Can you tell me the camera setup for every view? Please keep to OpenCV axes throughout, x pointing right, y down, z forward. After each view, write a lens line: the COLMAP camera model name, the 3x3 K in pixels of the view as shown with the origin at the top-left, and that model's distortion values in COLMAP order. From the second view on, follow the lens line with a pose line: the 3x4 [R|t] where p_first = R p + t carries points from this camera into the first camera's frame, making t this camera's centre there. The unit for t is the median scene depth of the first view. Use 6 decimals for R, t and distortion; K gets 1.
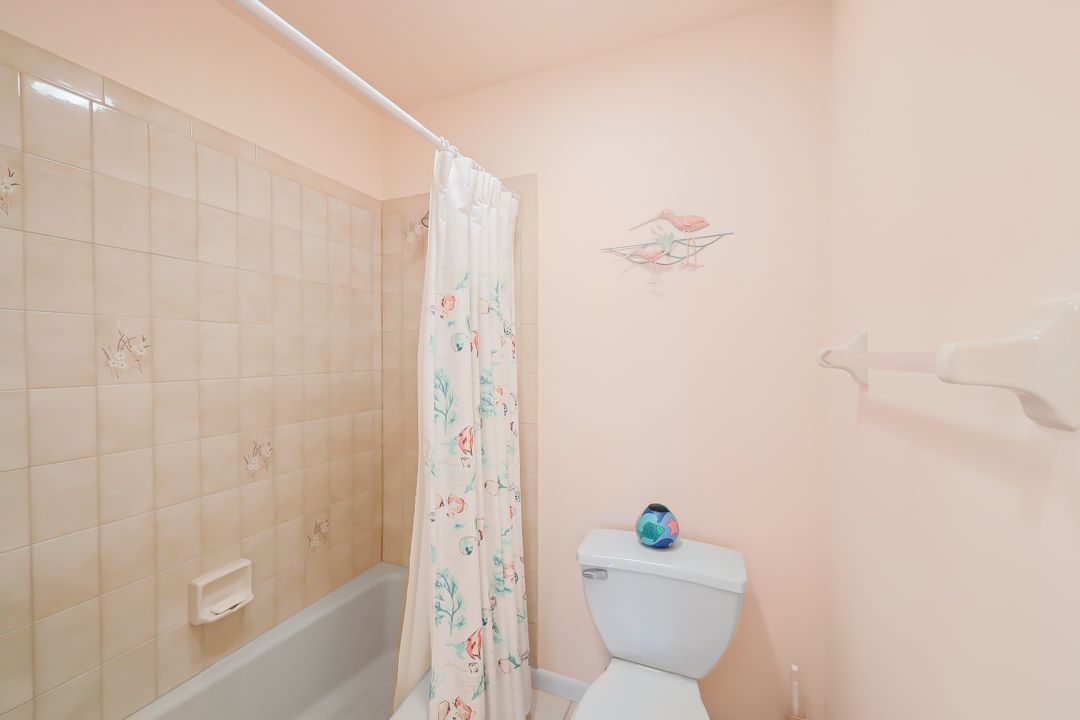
lens RADIAL K [[433.5, 0, 540.6], [0, 433.5, 363.6], [0, 0, 1]] dist [-0.002774, 0.000152]
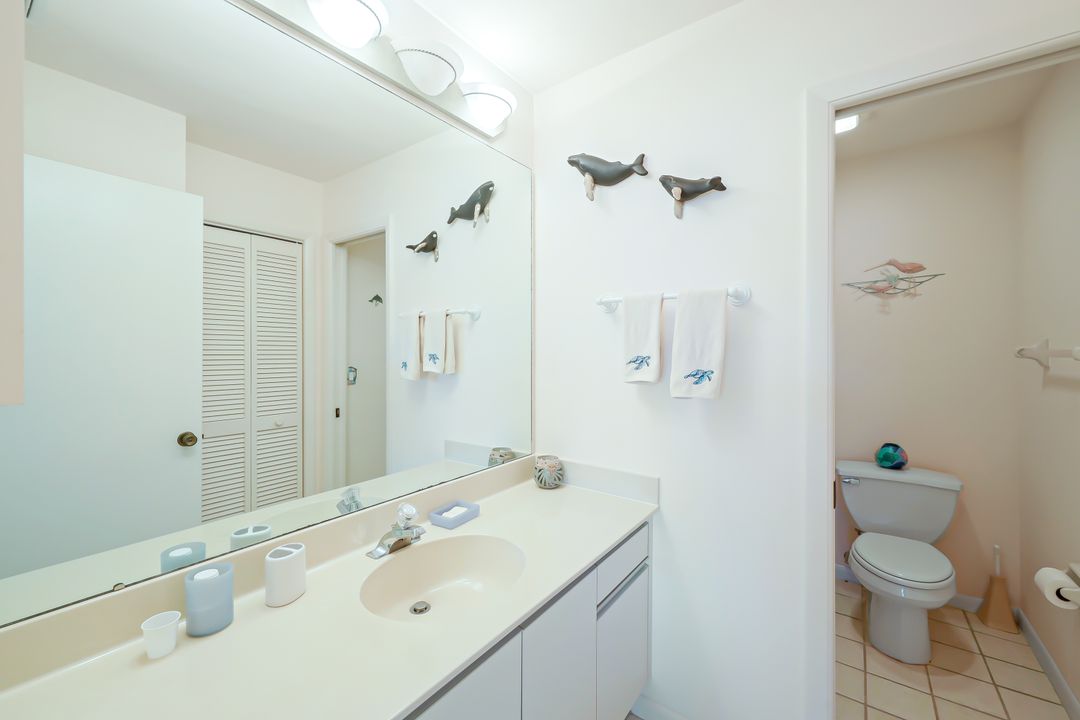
lens RADIAL K [[433.5, 0, 538.8], [0, 433.5, 351.8], [0, 0, 1]] dist [-0.002774, 0.000152]
pose [[0.972573, -0.001103, -0.232595, -0.614228], [-0.002570, 0.999877, -0.015486, 0.012181], [0.232584, 0.015659, 0.972450, -0.855669]]
